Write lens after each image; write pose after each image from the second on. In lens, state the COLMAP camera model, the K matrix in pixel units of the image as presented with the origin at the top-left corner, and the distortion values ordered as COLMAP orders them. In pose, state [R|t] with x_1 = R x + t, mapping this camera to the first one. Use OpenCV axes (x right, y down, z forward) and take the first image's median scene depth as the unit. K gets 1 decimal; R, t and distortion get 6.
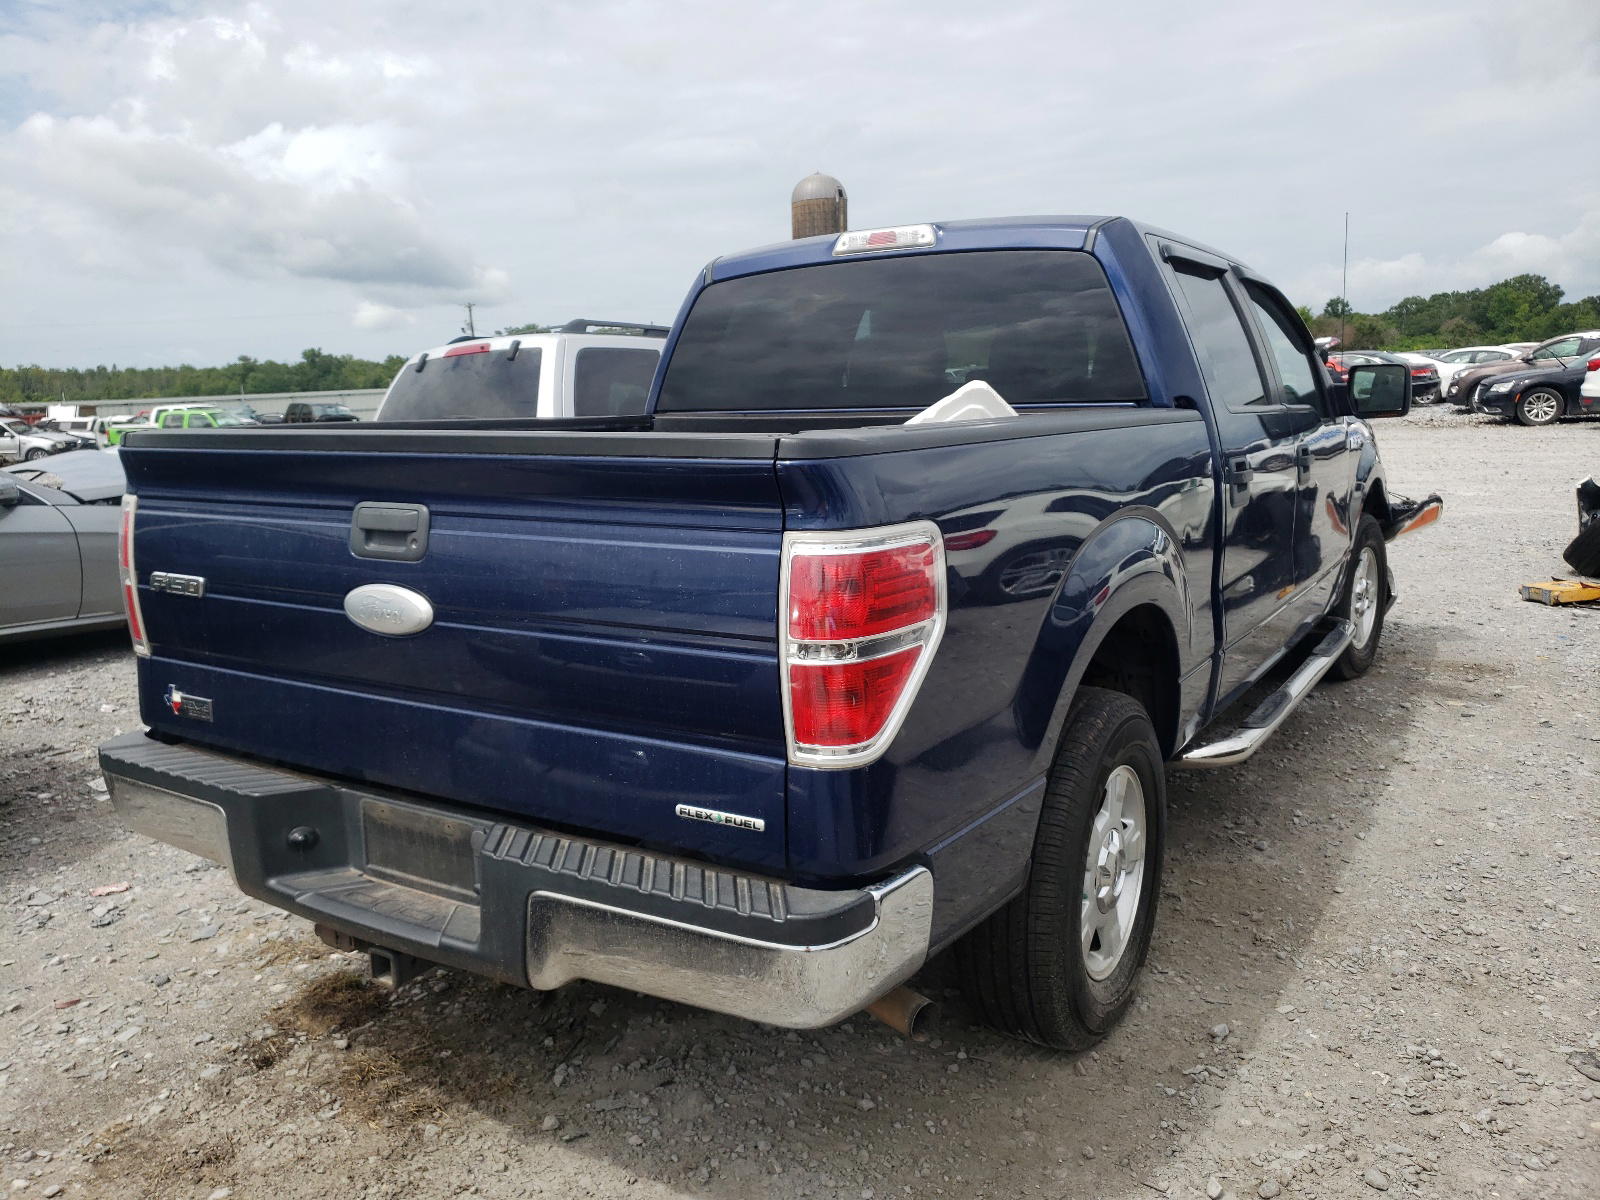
lens RADIAL K [[1339.9, 0, 801.1], [0, 1339.9, 572.8], [0, 0, 1]] dist [-0.057533, 0.002031]
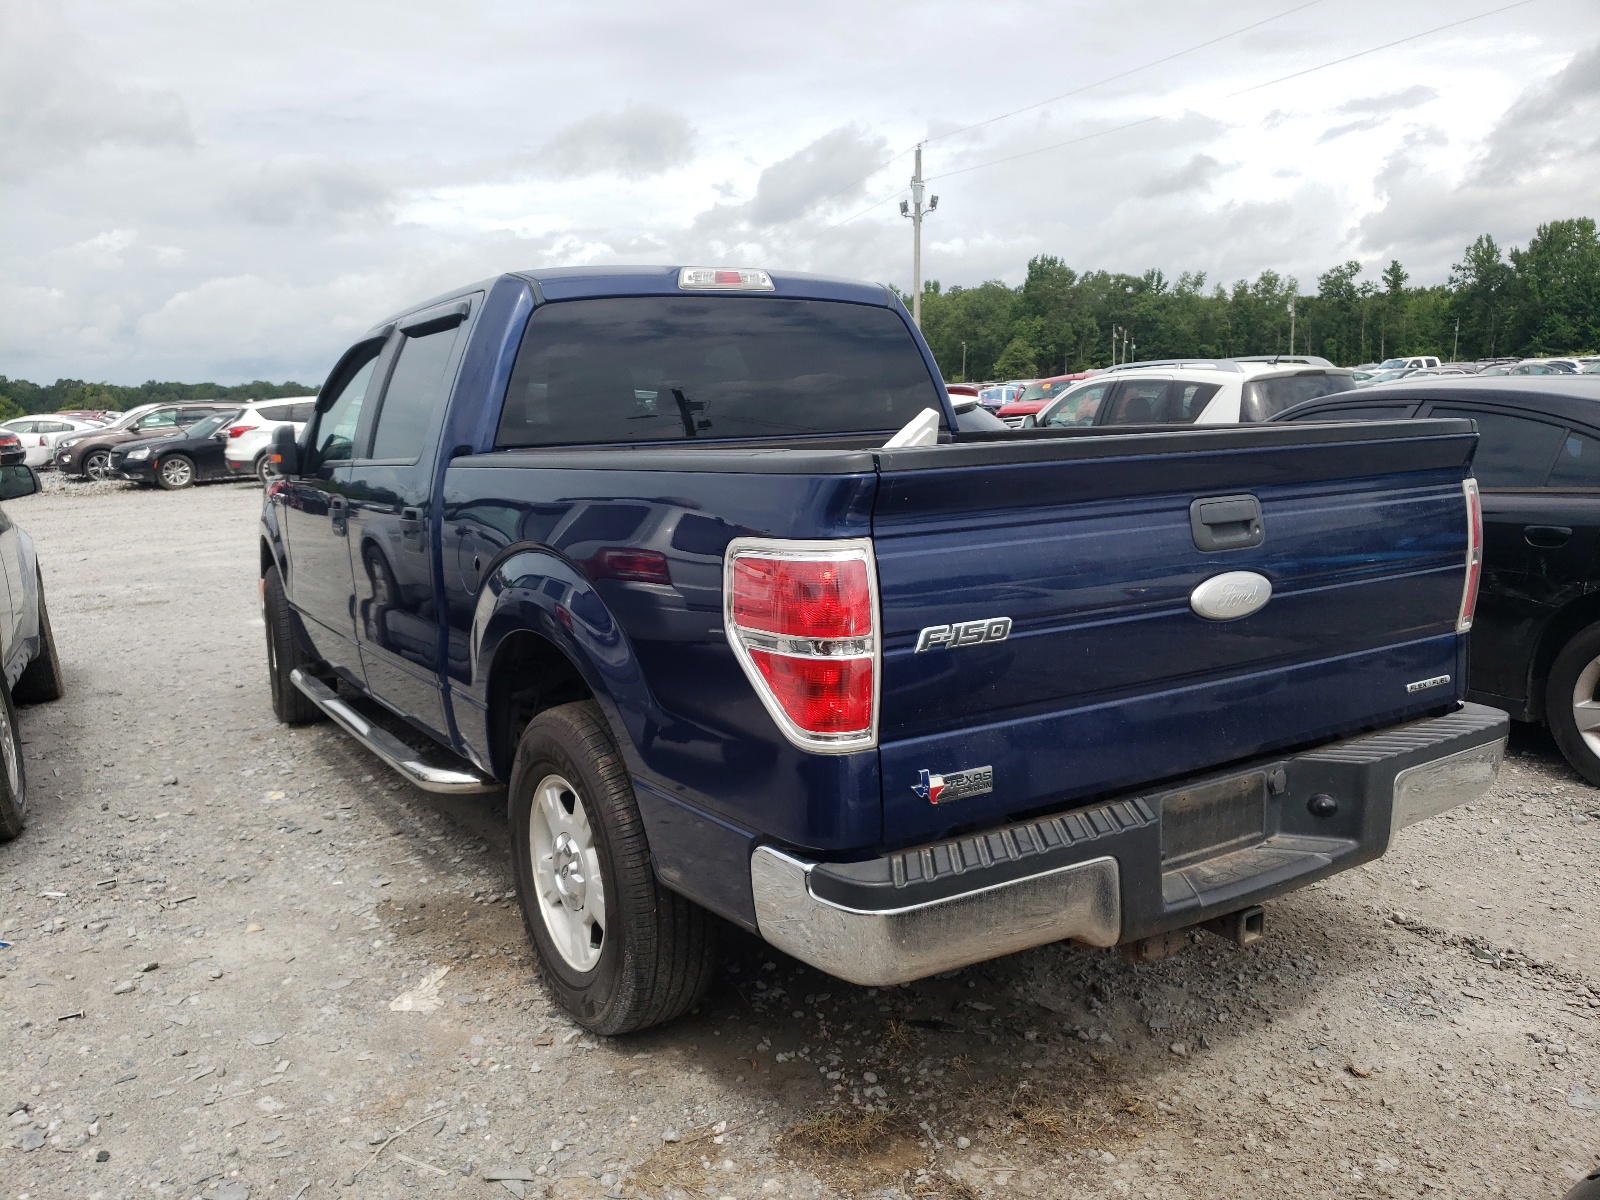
lens RADIAL K [[1233.8, 0, 799.8], [0, 1233.8, 629.3], [0, 0, 1]] dist [0.006344, -0.000603]
pose [[0.407111, -0.136274, 0.903156, -1.146574], [0.142780, 0.986146, 0.084436, -0.067061], [-0.902150, 0.094577, 0.420928, 0.760300]]
